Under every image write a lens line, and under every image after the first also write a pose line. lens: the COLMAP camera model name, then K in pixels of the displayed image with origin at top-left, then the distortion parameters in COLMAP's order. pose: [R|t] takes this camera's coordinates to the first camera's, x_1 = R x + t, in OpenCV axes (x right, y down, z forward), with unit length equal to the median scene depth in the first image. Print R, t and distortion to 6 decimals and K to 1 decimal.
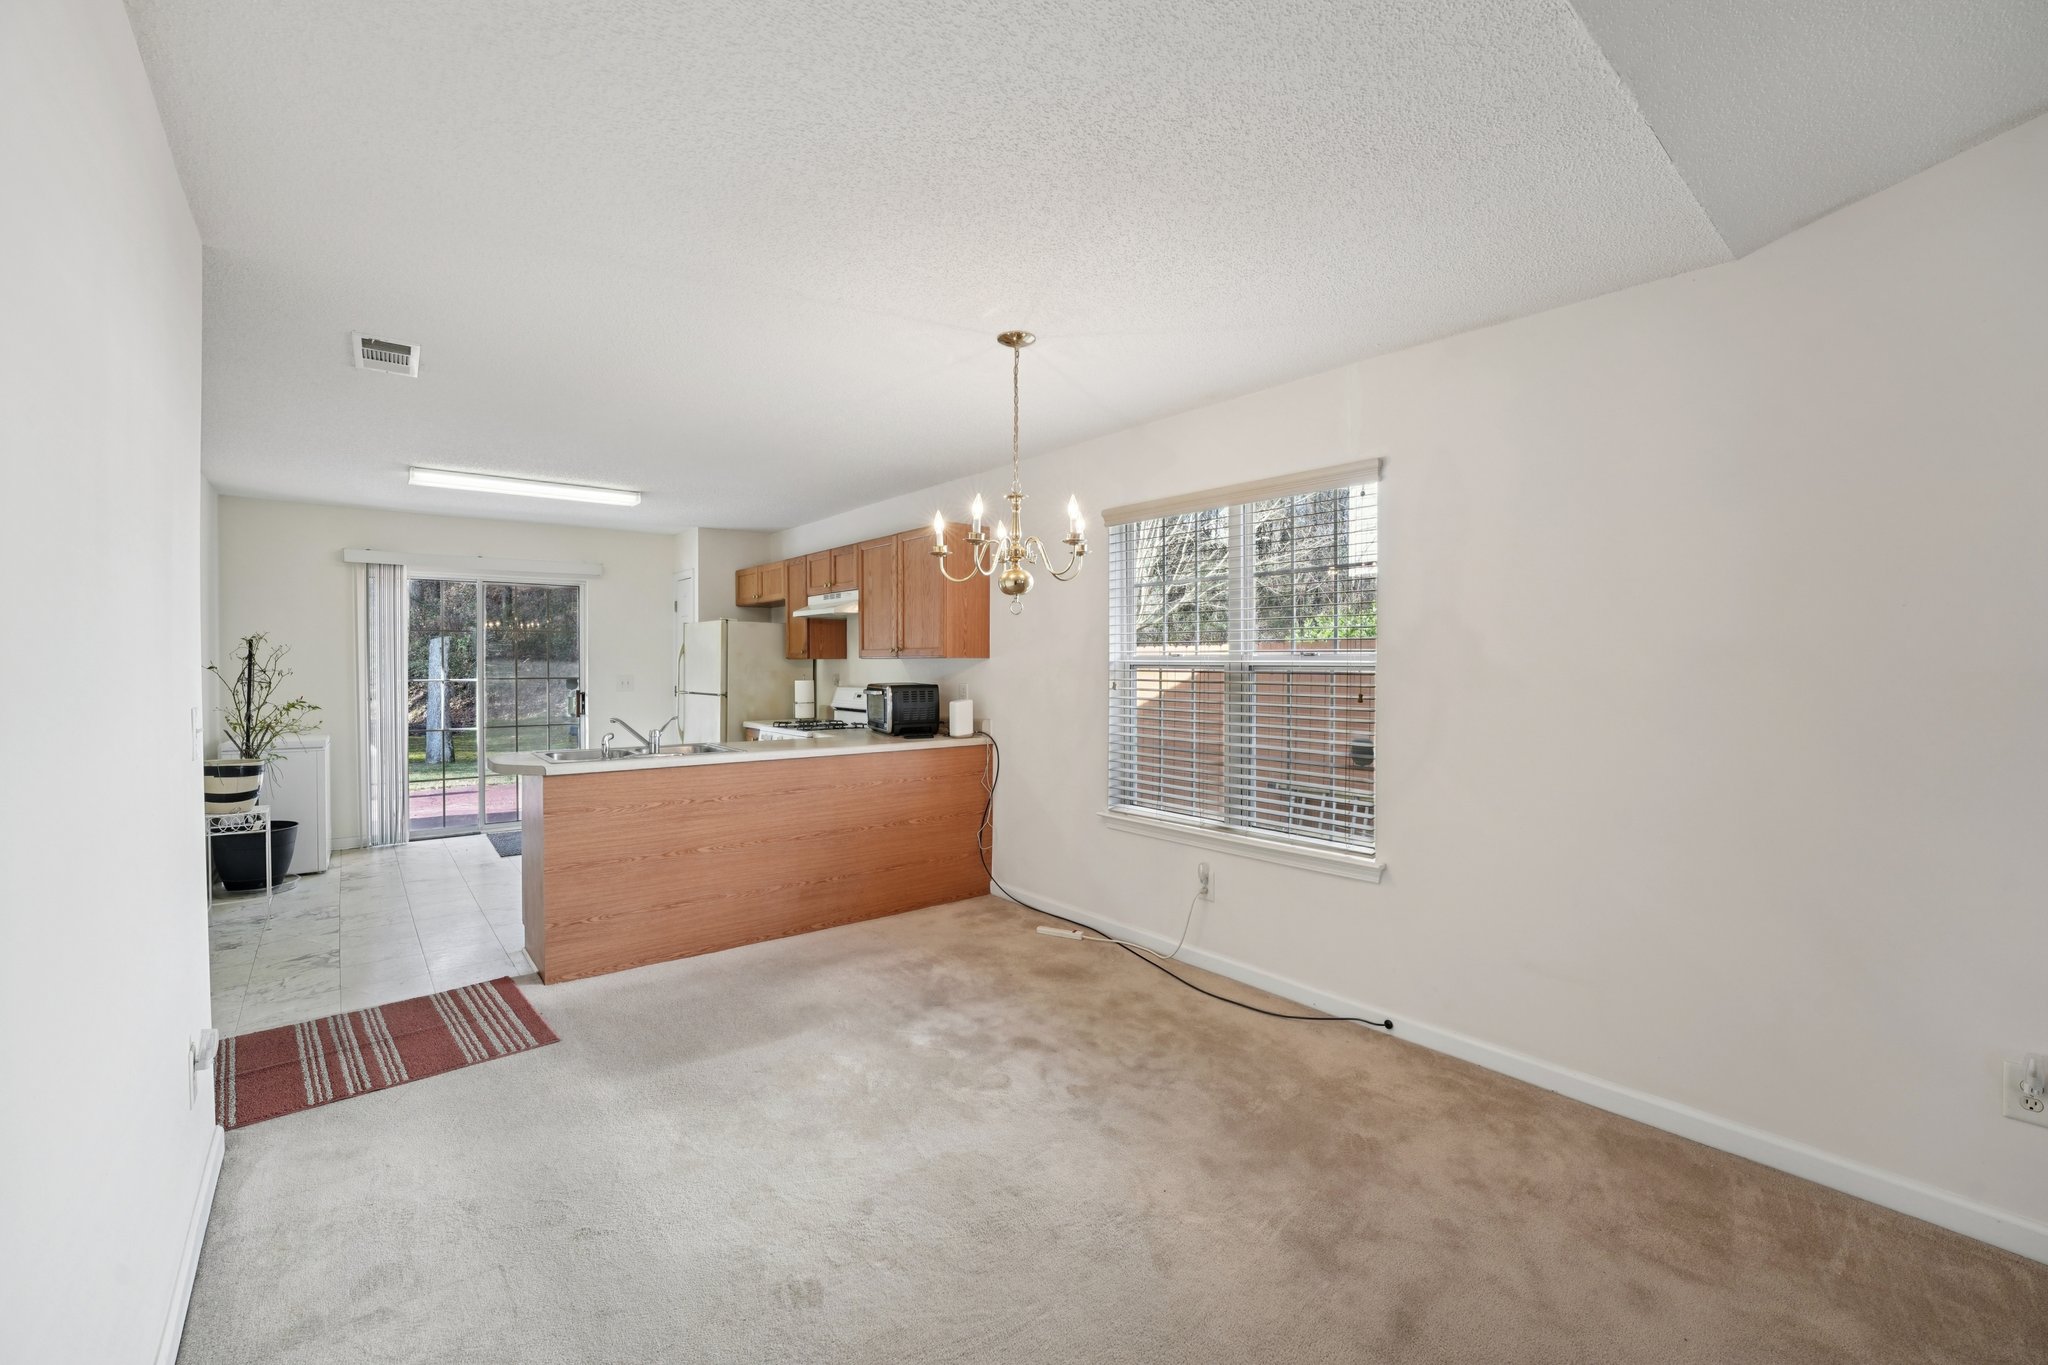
lens RADIAL K [[831.7, 0, 1019.3], [0, 831.7, 671.6], [0, 0, 1]] dist [-0.028056, 0.001865]
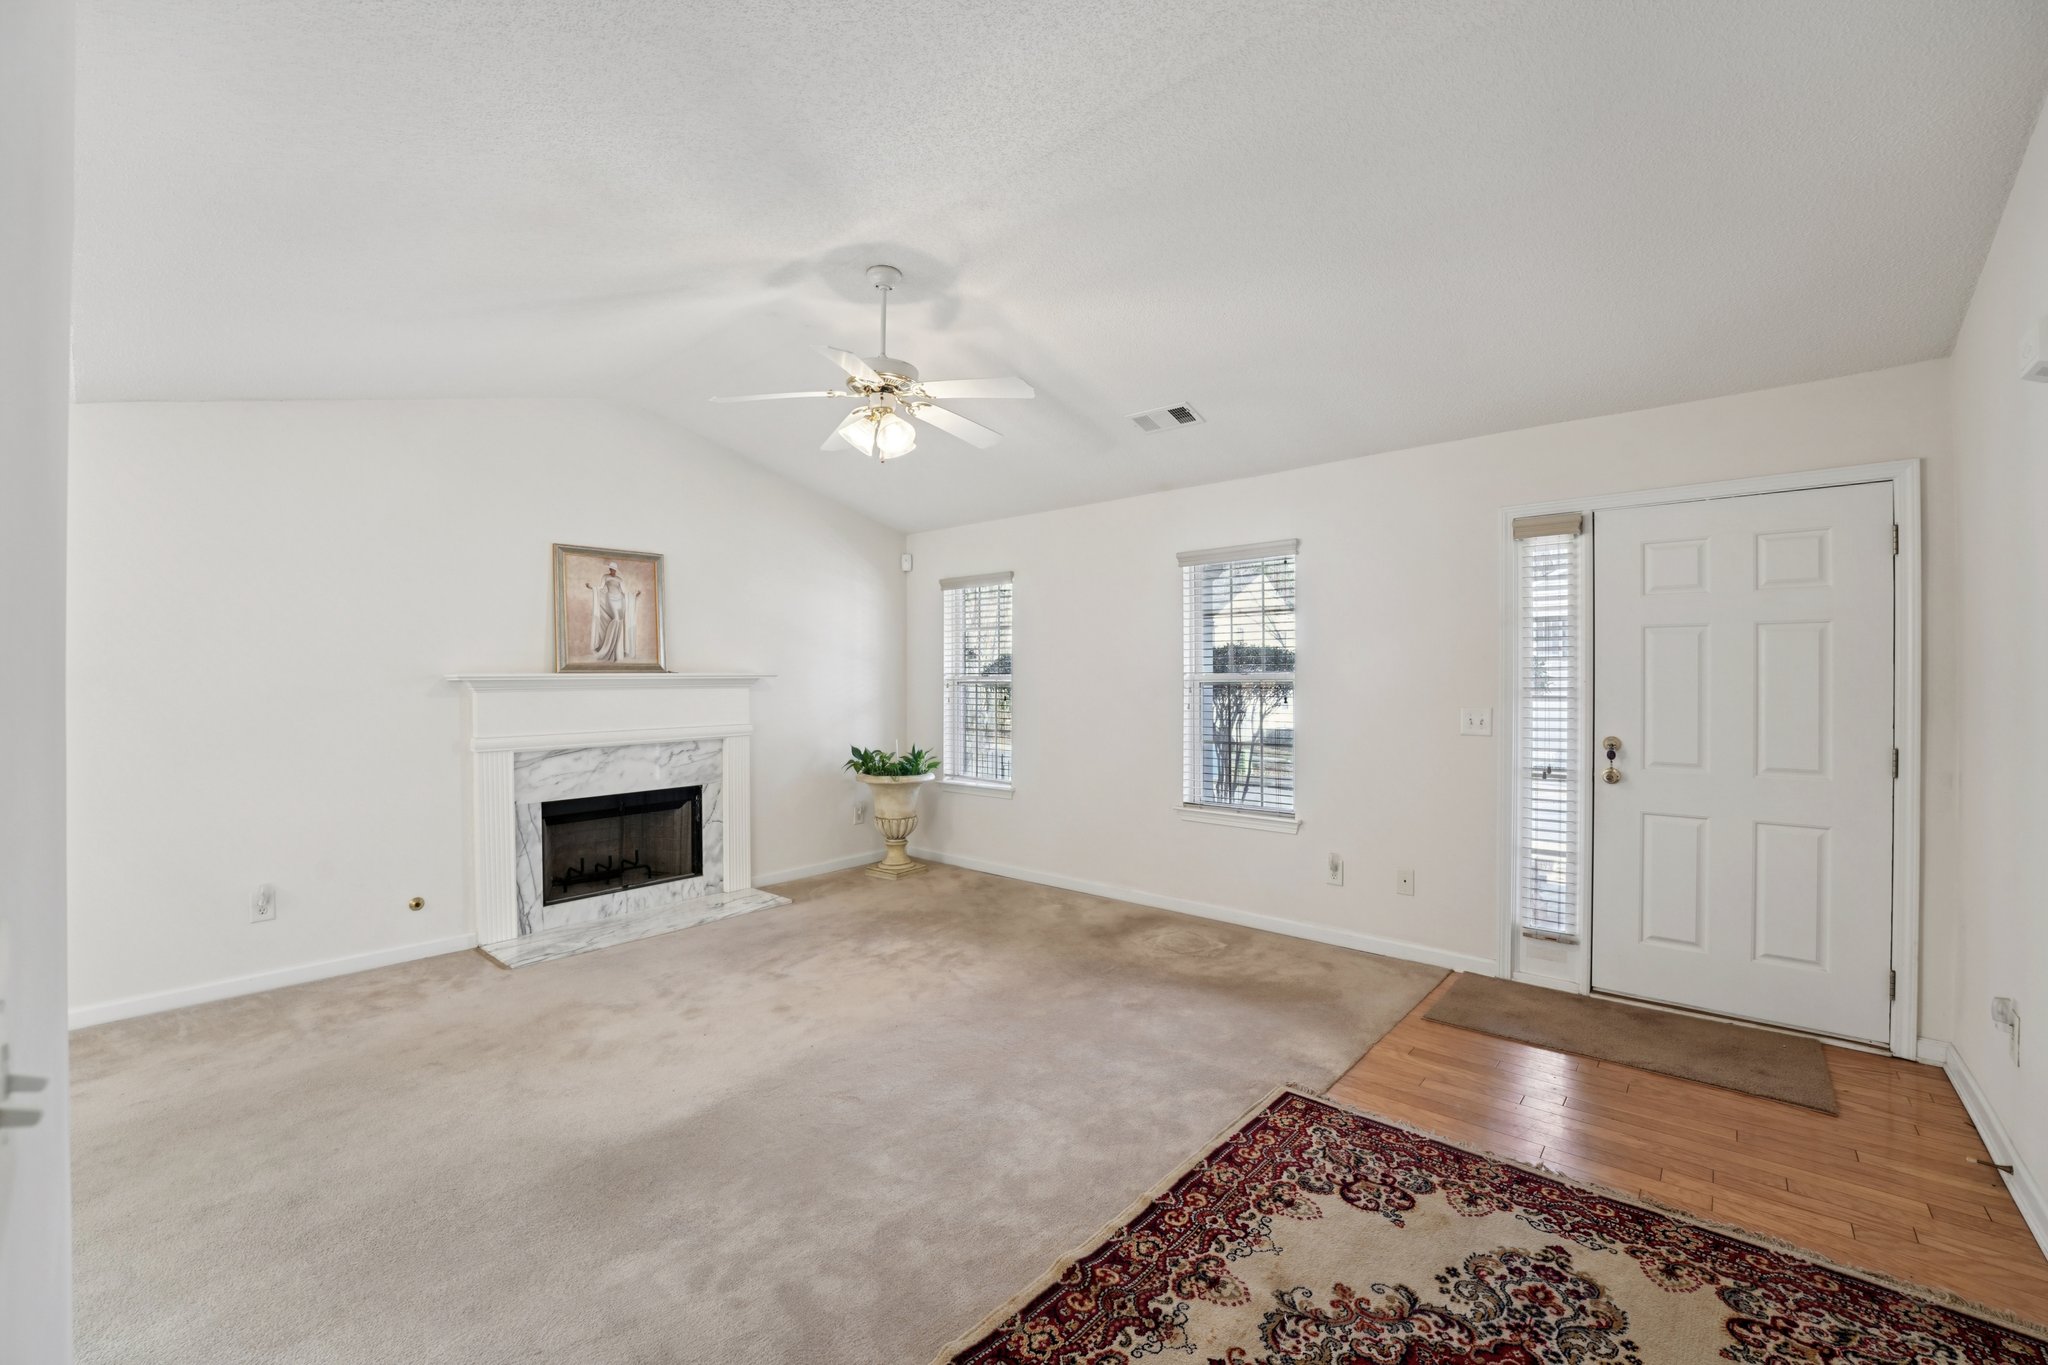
lens RADIAL K [[831.7, 0, 1029.8], [0, 831.7, 678.2], [0, 0, 1]] dist [-0.028056, 0.001865]
pose [[-0.167624, -0.002372, 0.985848, -0.441336], [0.016513, 0.999850, 0.005213, -0.000822], [-0.985713, 0.017153, -0.167560, -0.233674]]
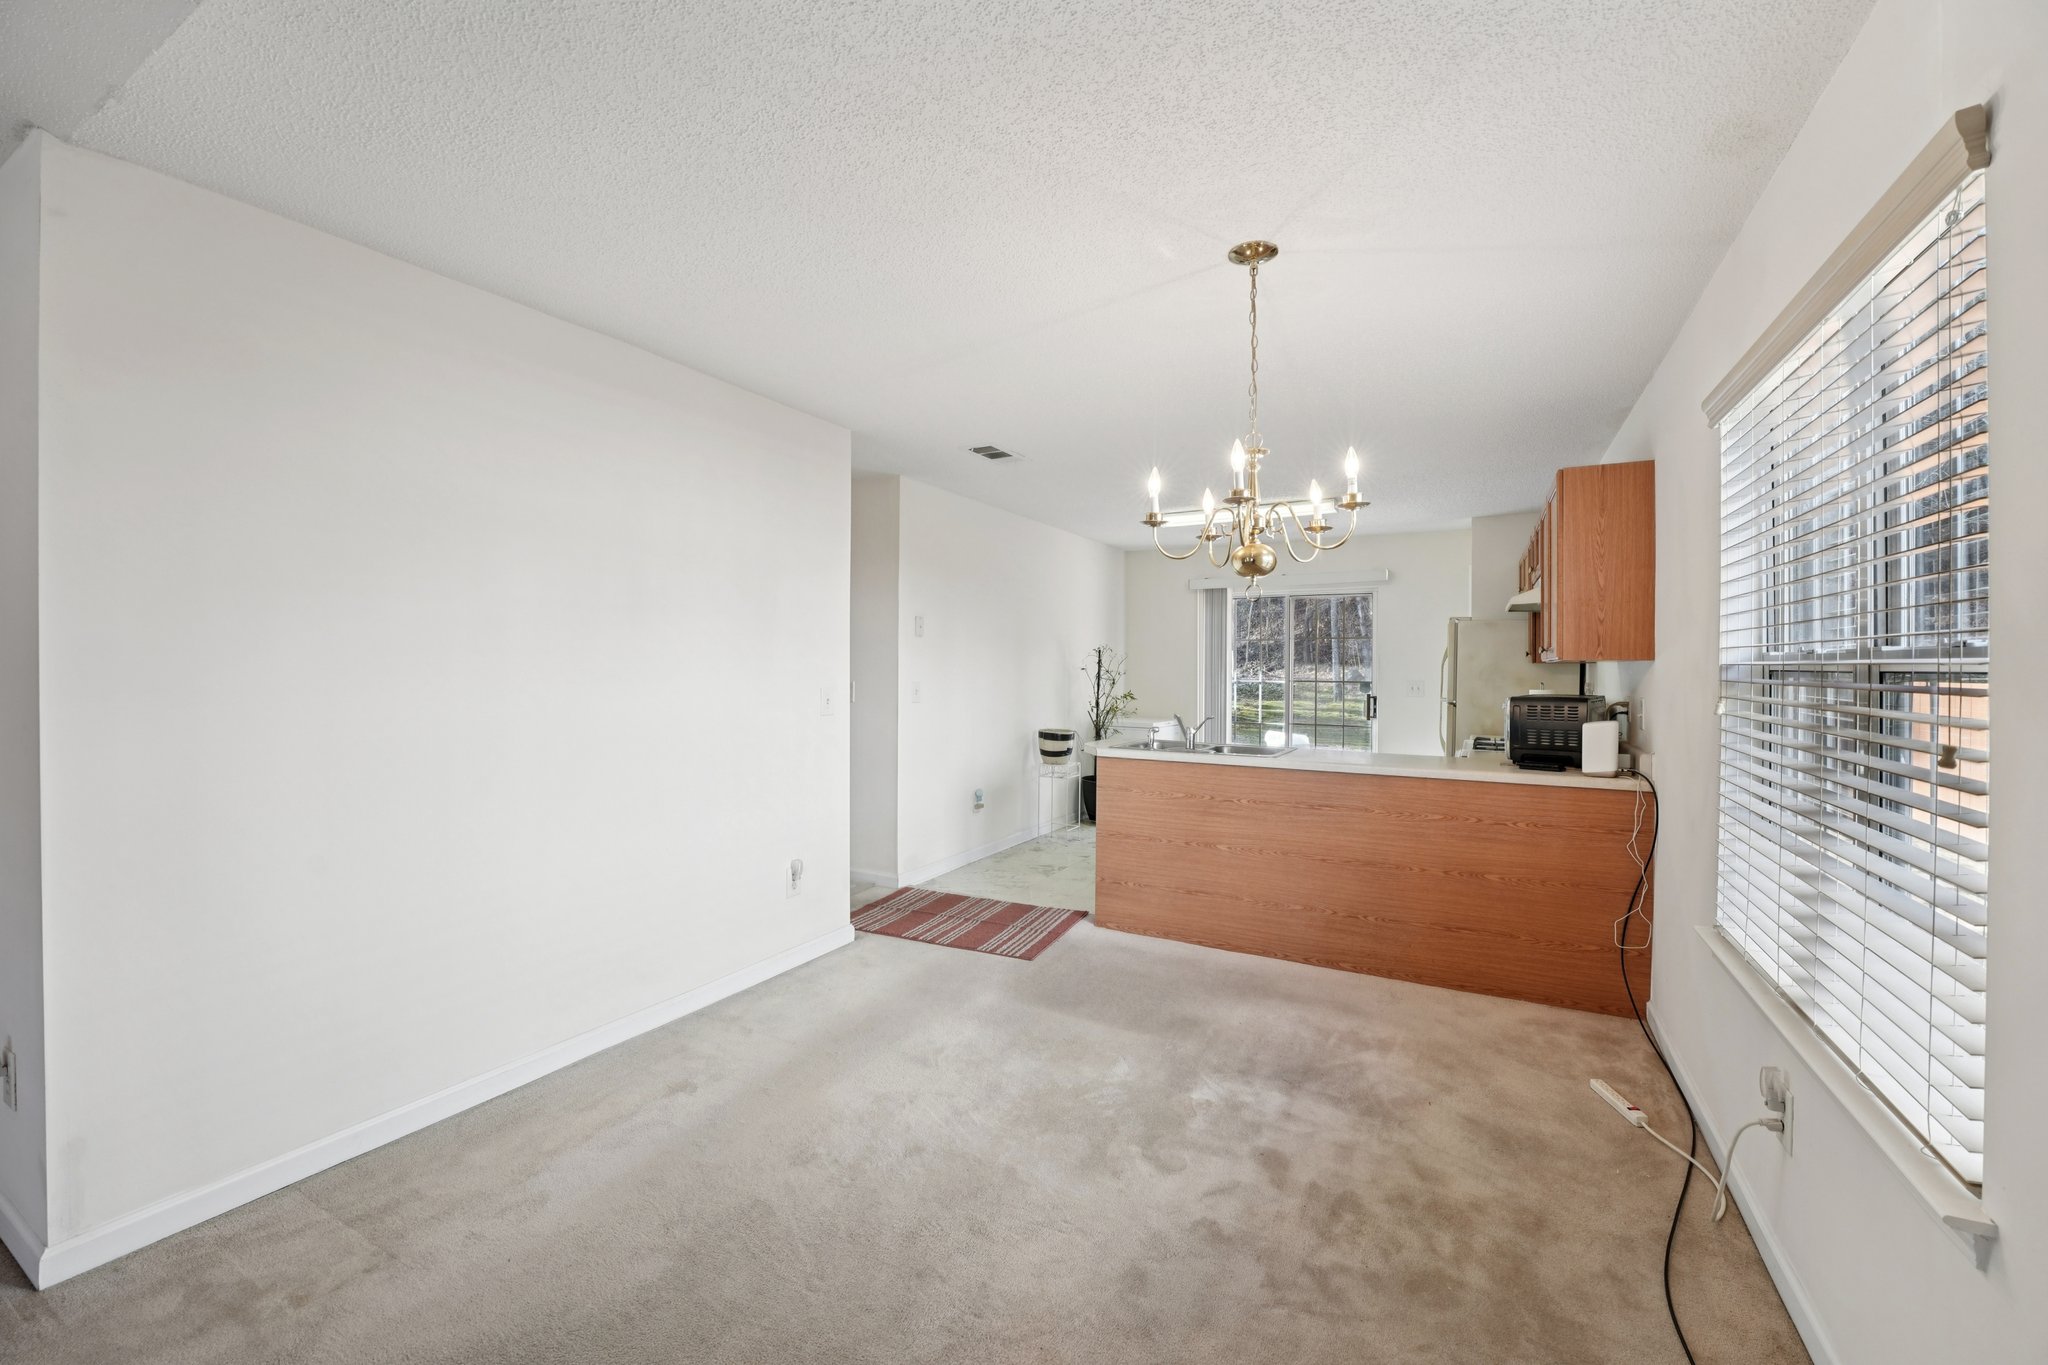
lens RADIAL K [[831.7, 0, 1015.7], [0, 831.7, 671.5], [0, 0, 1]] dist [-0.028056, 0.001865]
pose [[0.367714, 0.006920, -0.929913, 0.453893], [-0.013724, 0.999904, 0.002014, -0.002107], [0.929837, 0.012022, 0.367774, 0.357474]]
